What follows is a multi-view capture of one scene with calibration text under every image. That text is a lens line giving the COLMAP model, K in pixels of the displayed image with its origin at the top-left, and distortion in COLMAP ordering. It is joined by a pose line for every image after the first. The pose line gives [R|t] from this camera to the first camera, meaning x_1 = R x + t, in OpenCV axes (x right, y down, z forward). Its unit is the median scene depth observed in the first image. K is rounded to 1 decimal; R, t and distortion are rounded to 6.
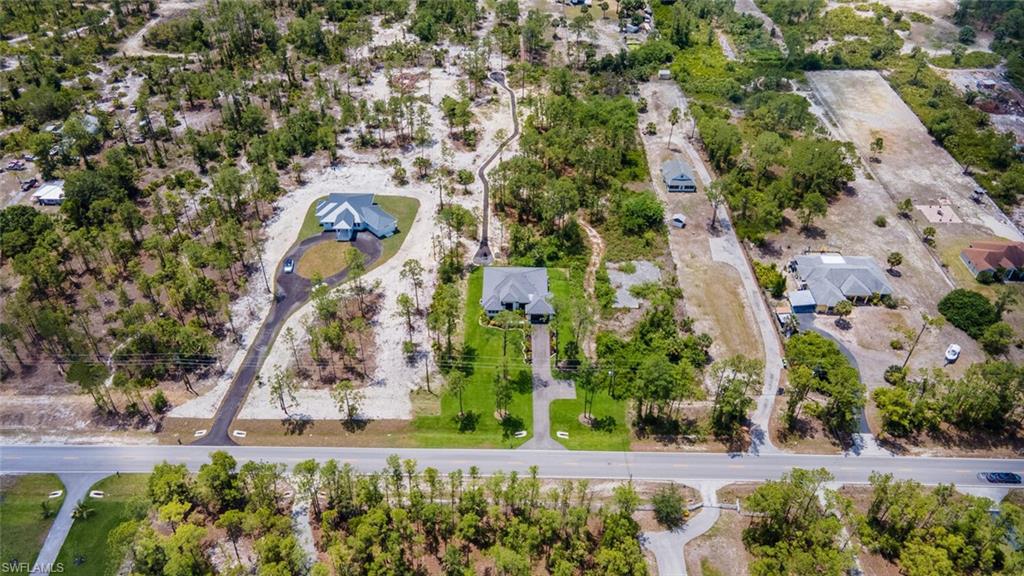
lens RADIAL K [[753.4, 0, 506.0], [0, 753.4, 288.5], [0, 0, 1]] dist [0.005504, 0.074208]
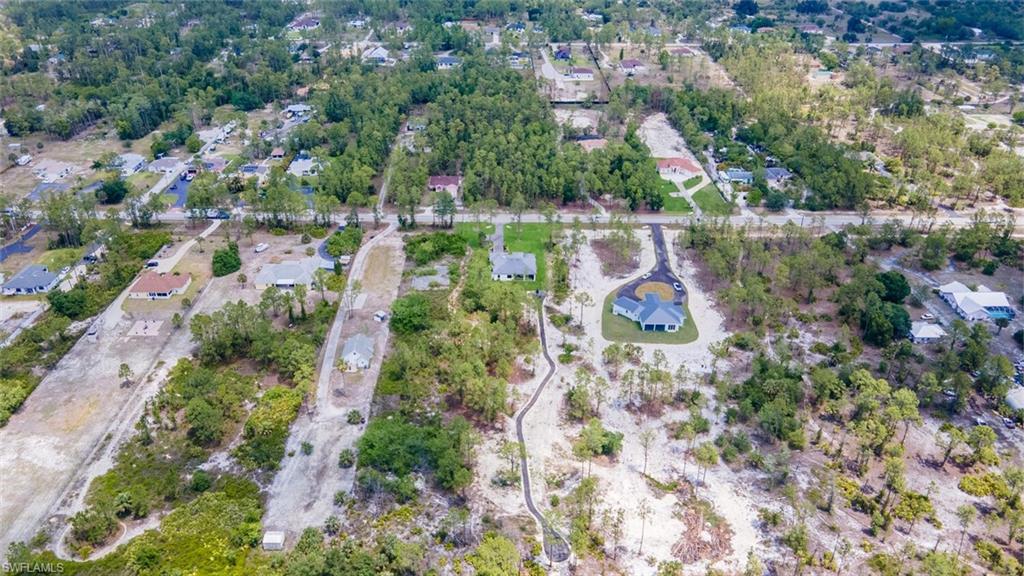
lens RADIAL K [[771.6, 0, 494.0], [0, 771.6, 284.3], [0, 0, 1]] dist [0.004931, 0.067224]
pose [[-0.999907, -0.007360, -0.011480, 0.067382], [-0.013381, 0.367235, 0.930032, -1.352772], [-0.002629, 0.930099, -0.367299, 1.520901]]
